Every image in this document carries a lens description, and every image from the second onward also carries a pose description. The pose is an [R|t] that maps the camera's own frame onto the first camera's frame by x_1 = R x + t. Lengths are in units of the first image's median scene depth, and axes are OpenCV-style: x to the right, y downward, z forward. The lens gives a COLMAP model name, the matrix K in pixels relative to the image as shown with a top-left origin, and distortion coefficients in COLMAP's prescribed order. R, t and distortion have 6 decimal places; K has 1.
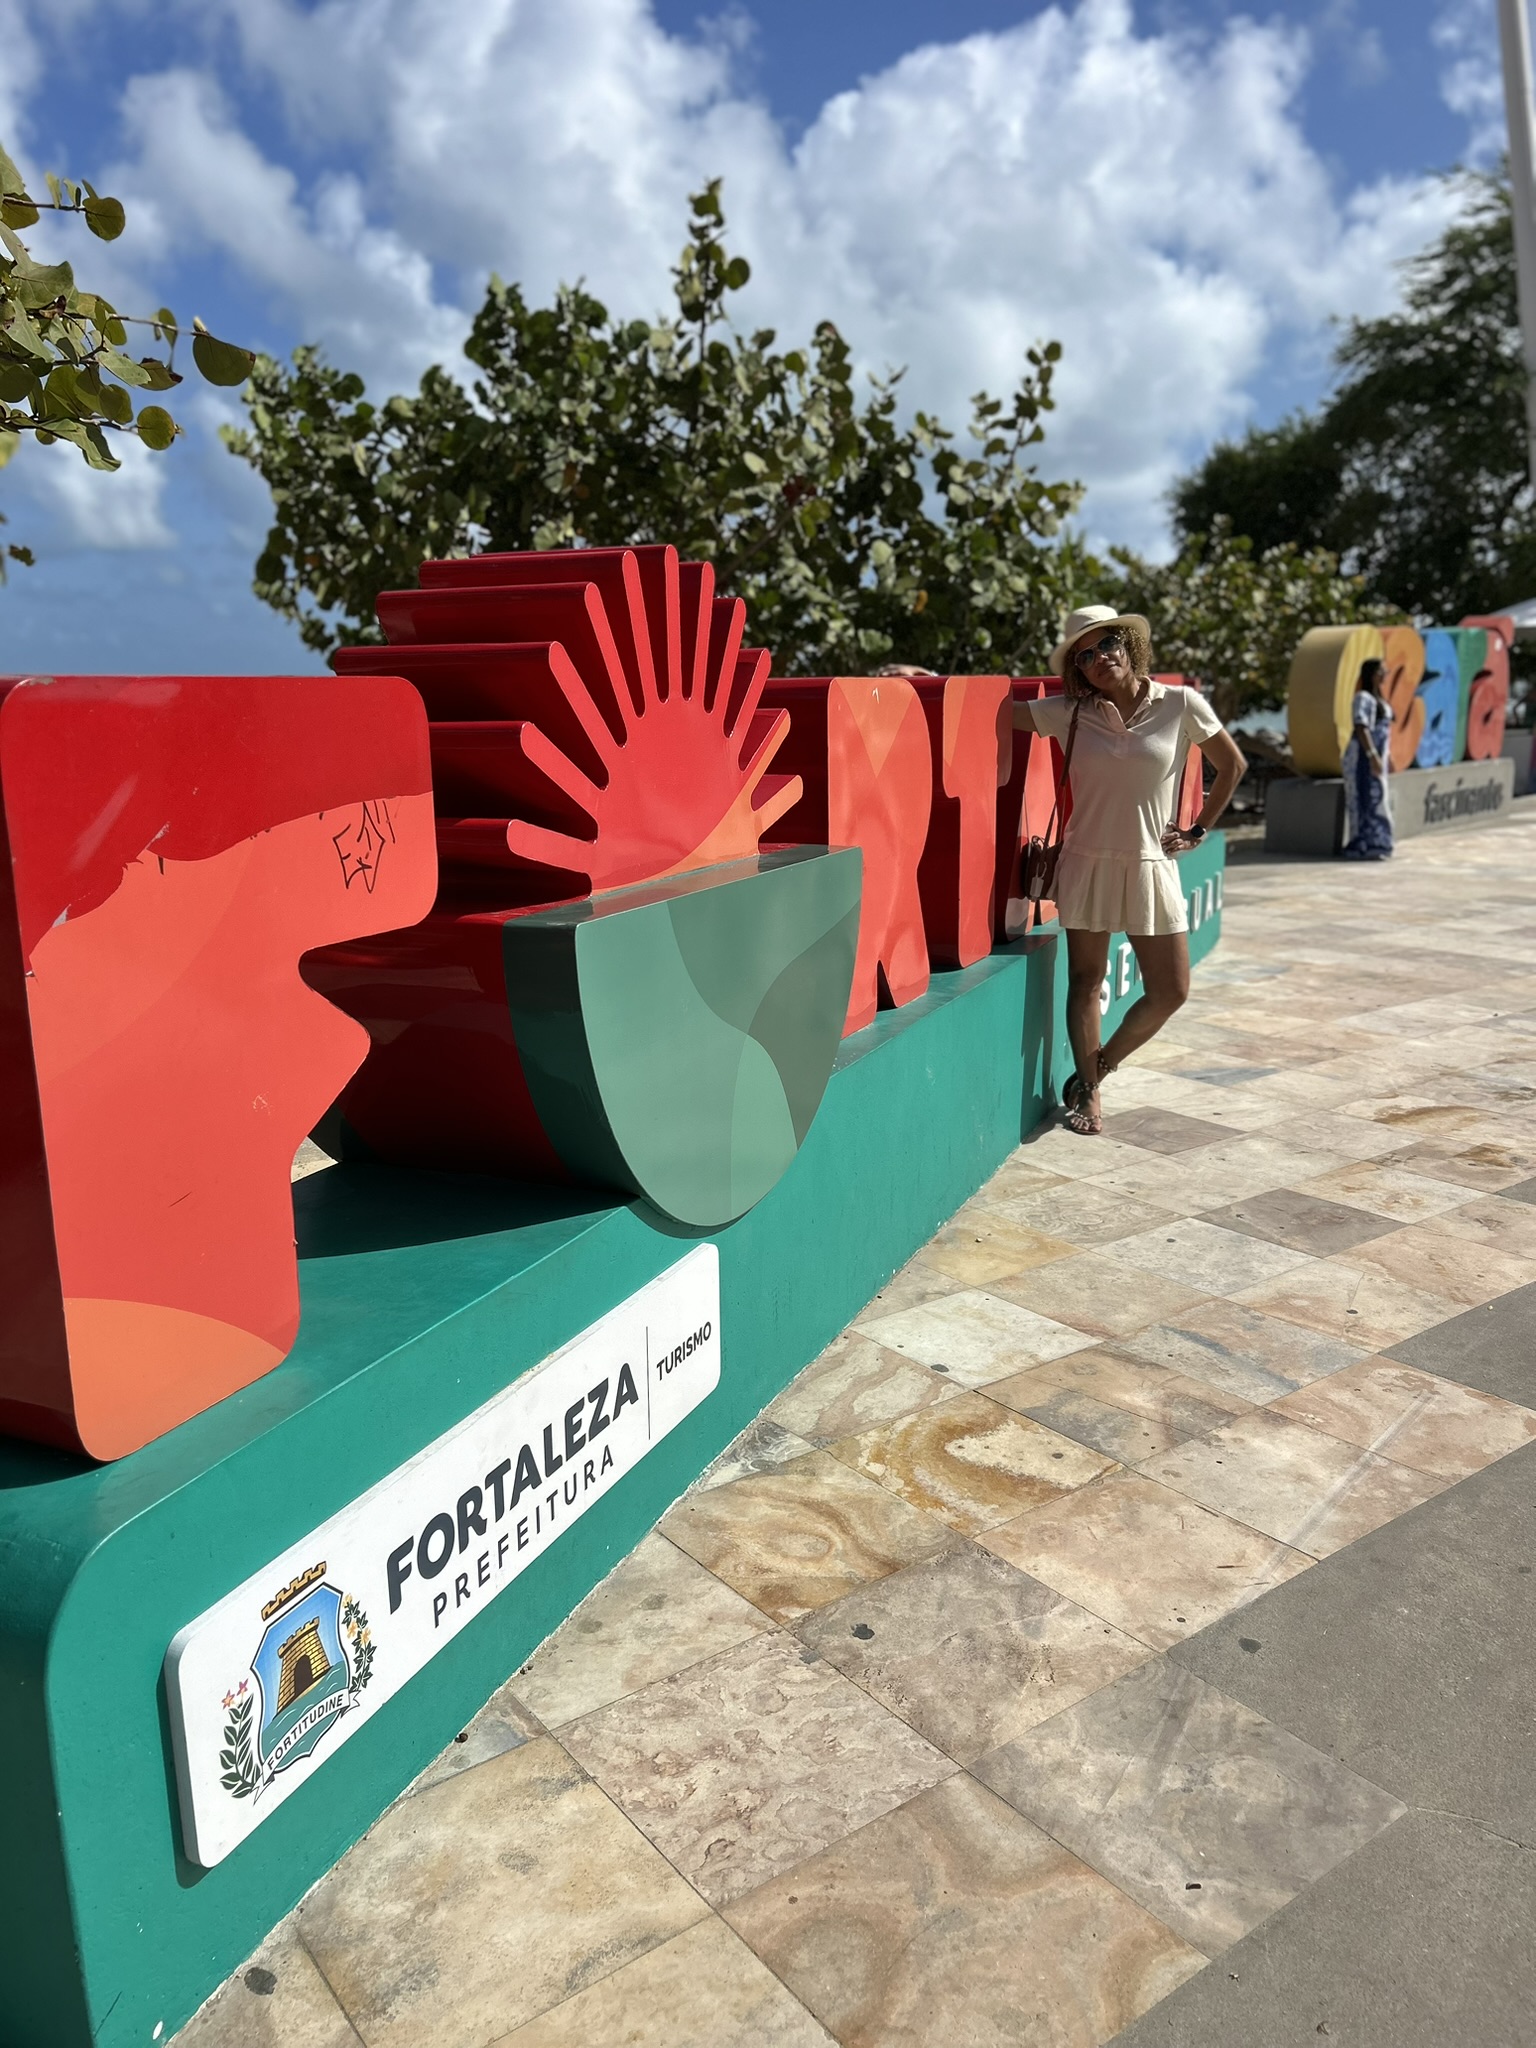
lens RADIAL K [[1546.4, 0, 762.2], [0, 1546.4, 1024.1], [0, 0, 1]] dist [0.006875, 0.004737]
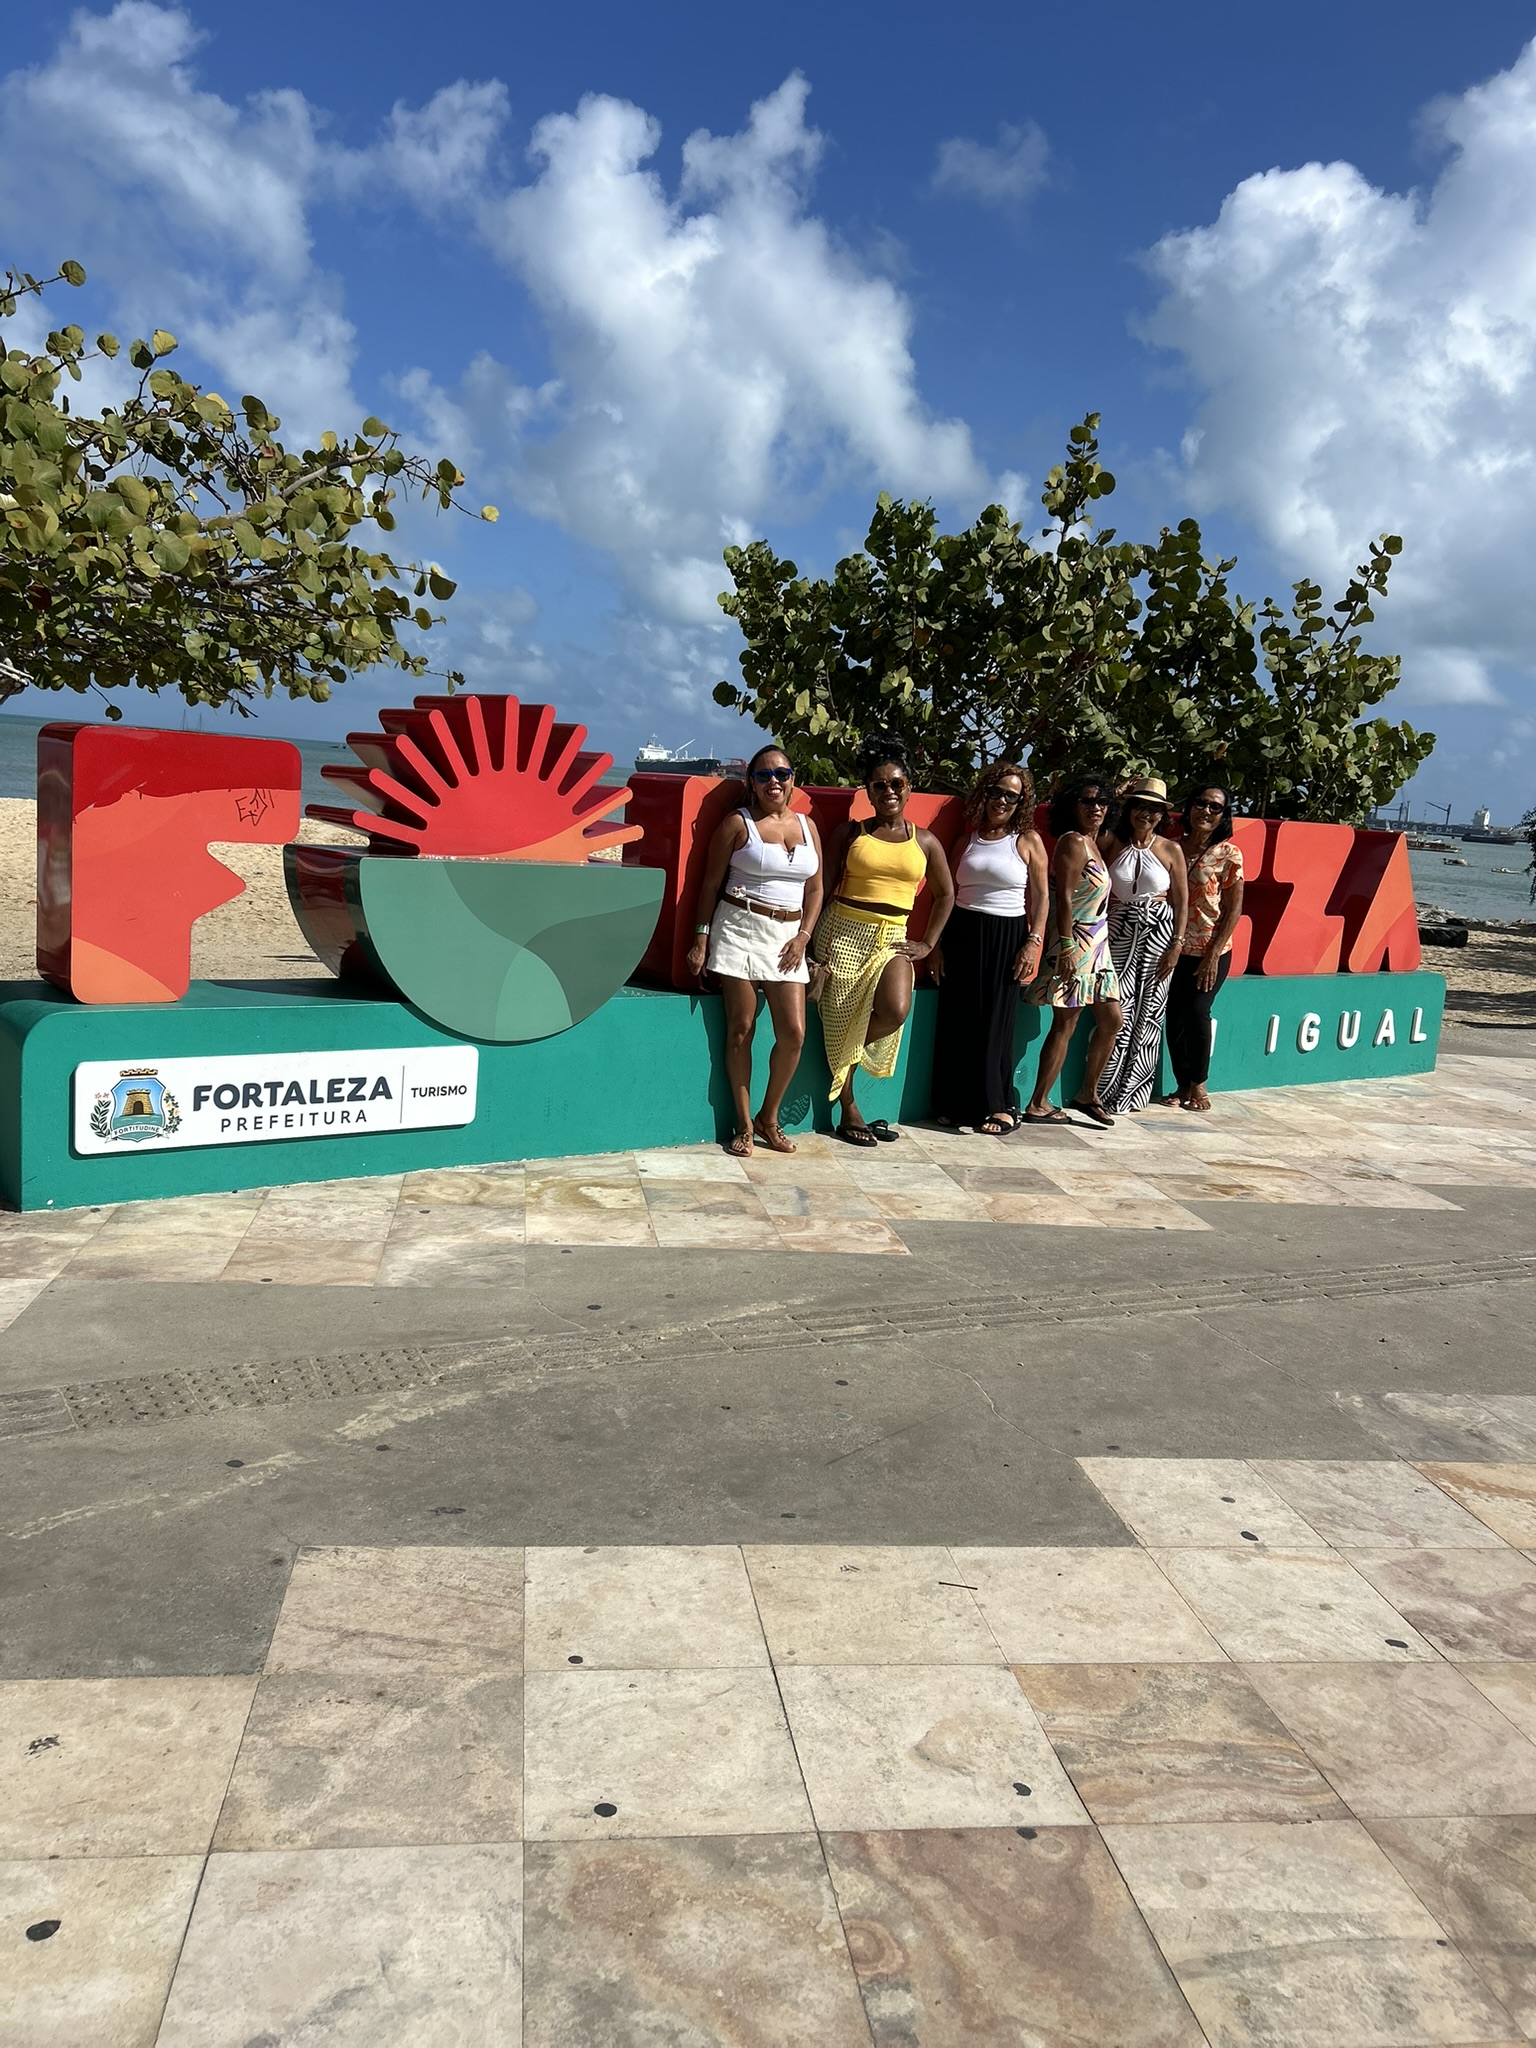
lens RADIAL K [[1533.4, 0, 774.0], [0, 1533.4, 1030.5], [0, 0, 1]] dist [0.042497, -0.045226]
pose [[0.880941, 0.154867, -0.447168, 1.108354], [-0.186931, 0.981969, -0.028179, 0.101765], [0.434741, 0.108413, 0.894006, -0.540512]]
